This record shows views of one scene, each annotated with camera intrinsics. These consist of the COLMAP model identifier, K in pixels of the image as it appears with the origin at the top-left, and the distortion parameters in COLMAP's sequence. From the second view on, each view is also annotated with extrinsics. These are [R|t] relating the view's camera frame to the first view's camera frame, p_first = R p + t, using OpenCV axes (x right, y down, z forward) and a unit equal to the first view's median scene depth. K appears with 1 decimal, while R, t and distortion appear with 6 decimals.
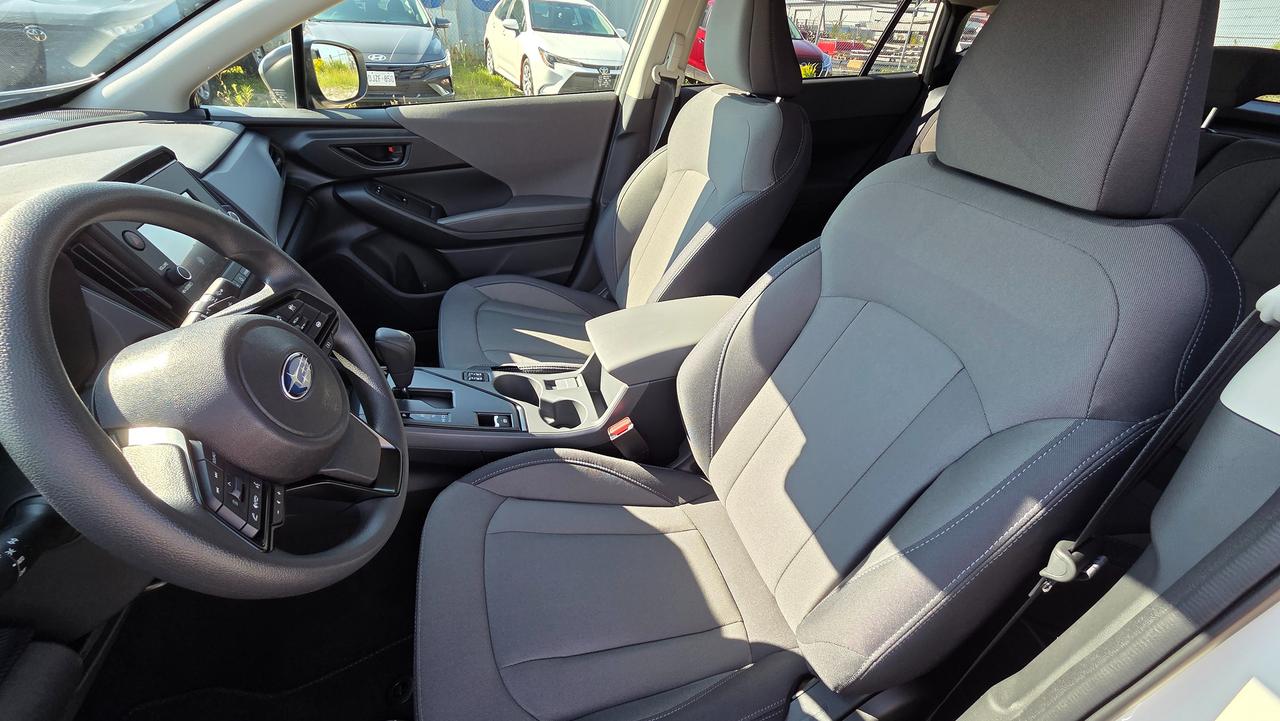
lens RADIAL K [[528.0, 0, 639.1], [0, 528.0, 359.5], [0, 0, 1]] dist [0.002917, -0.000513]
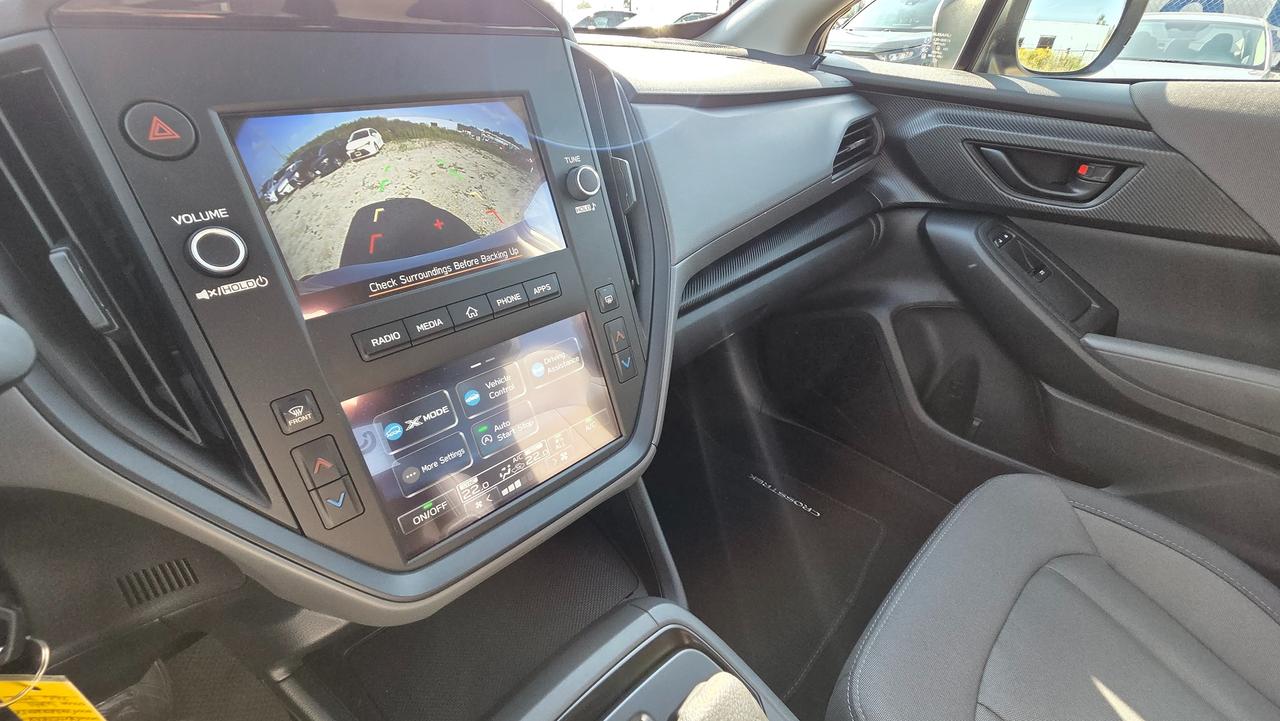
lens RADIAL K [[528.0, 0, 639.1], [0, 528.0, 359.5], [0, 0, 1]] dist [0.002917, -0.000513]
pose [[0.436729, 0.457349, -0.774661, -0.200377], [-0.513052, 0.833977, 0.203126, -0.149901], [0.738949, 0.308730, 0.598866, 0.478126]]
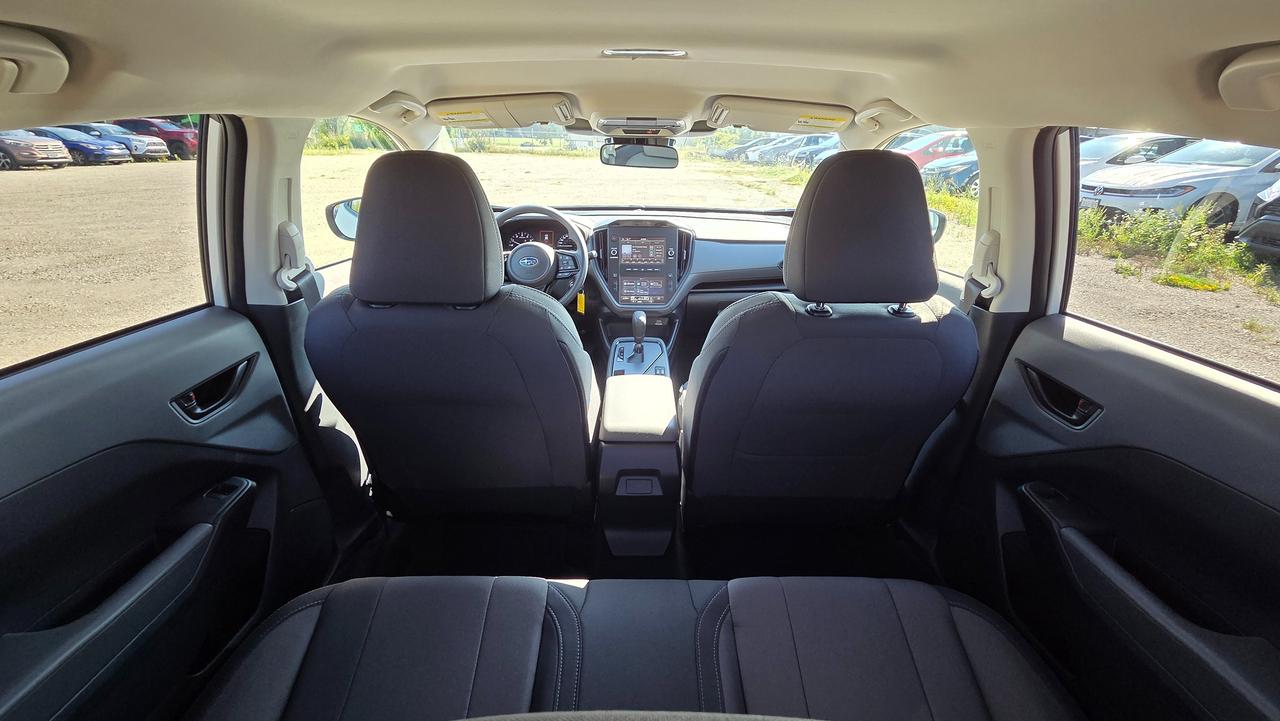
lens RADIAL K [[528.0, 0, 639.1], [0, 528.0, 359.5], [0, 0, 1]] dist [0.002917, -0.000513]
pose [[-0.294966, 0.340852, -0.892645, 0.893246], [-0.550072, 0.703302, 0.450318, -0.533596], [0.781291, 0.623848, -0.019958, 0.720570]]
